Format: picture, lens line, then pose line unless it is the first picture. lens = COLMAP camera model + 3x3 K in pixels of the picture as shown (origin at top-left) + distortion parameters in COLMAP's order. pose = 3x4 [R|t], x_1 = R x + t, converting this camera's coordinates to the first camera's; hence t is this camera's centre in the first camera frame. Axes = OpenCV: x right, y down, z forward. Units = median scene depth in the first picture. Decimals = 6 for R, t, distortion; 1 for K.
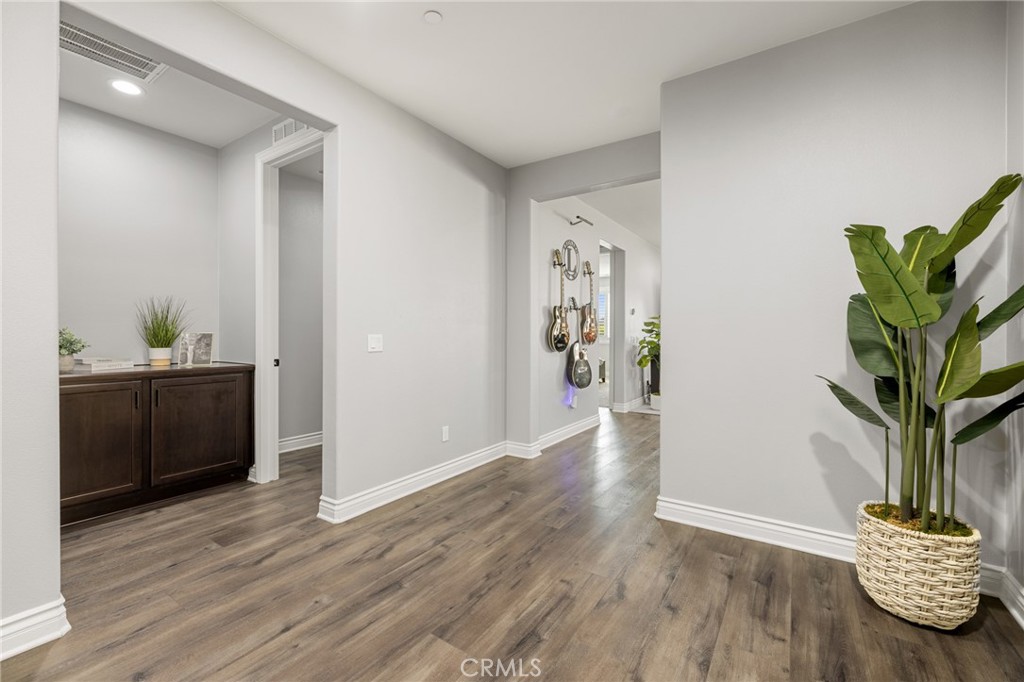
lens RADIAL K [[442.2, 0, 509.6], [0, 442.2, 335.6], [0, 0, 1]] dist [0.007101, -0.000888]
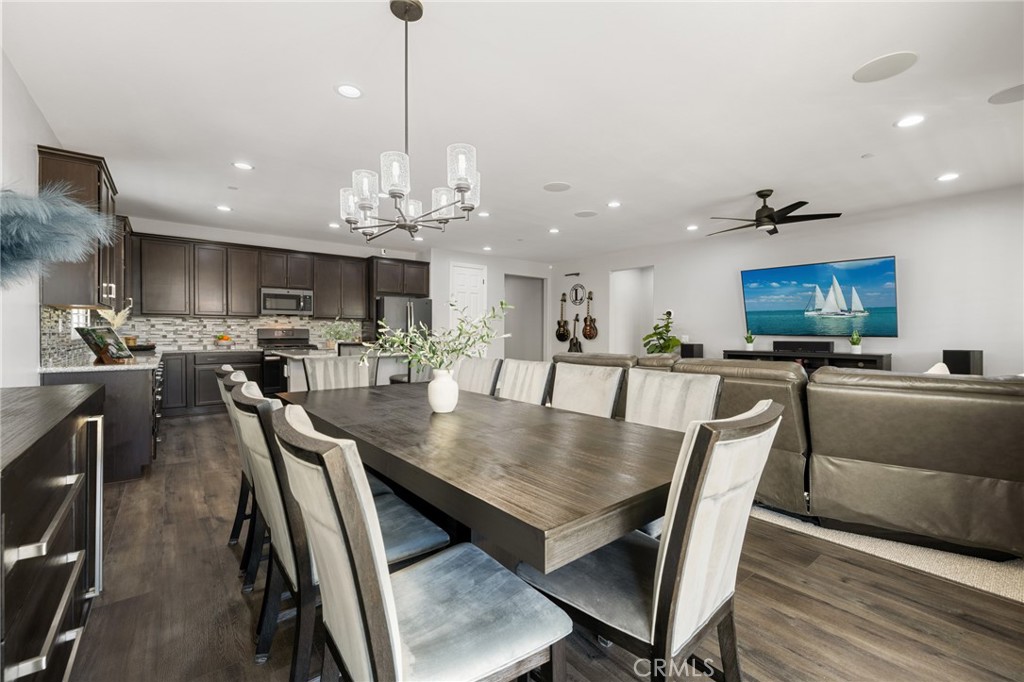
lens RADIAL K [[442.2, 0, 504.3], [0, 442.2, 338.0], [0, 0, 1]] dist [0.007101, -0.000888]
pose [[-0.295258, 0.009683, -0.955369, 3.273025], [-0.011353, 0.999842, 0.013643, -0.006613], [0.955350, 0.014875, -0.295101, 1.997135]]
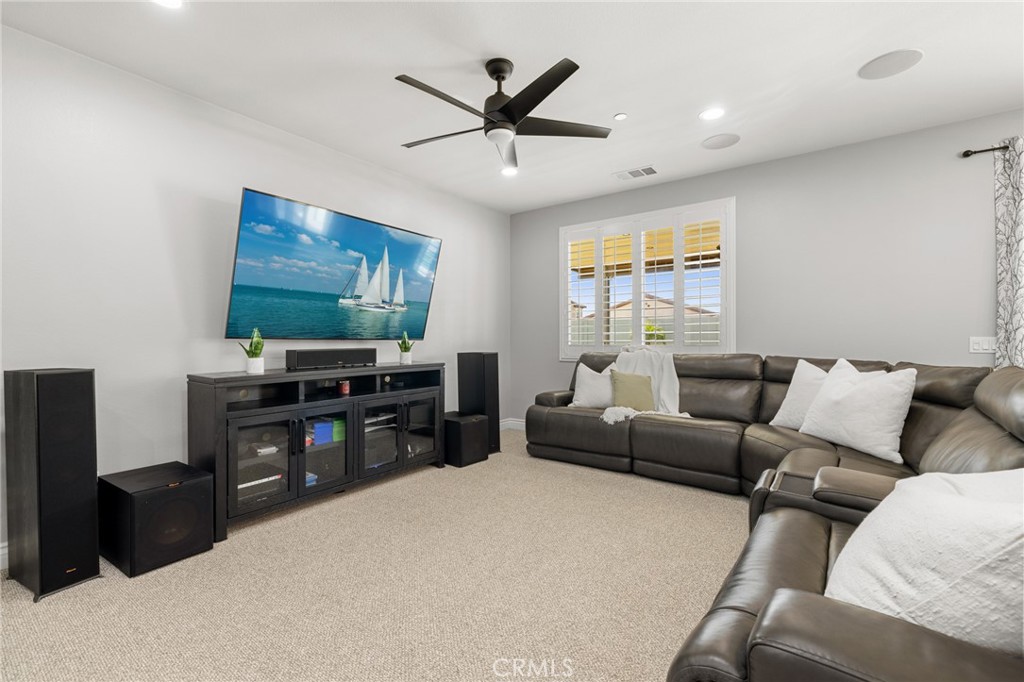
lens RADIAL K [[442.2, 0, 514.9], [0, 442.2, 344.6], [0, 0, 1]] dist [0.007101, -0.000888]
pose [[0.999851, 0.002020, -0.017153, 1.533863], [-0.001865, 0.999958, 0.009007, -0.003442], [0.017171, -0.008974, 0.999812, 1.578206]]
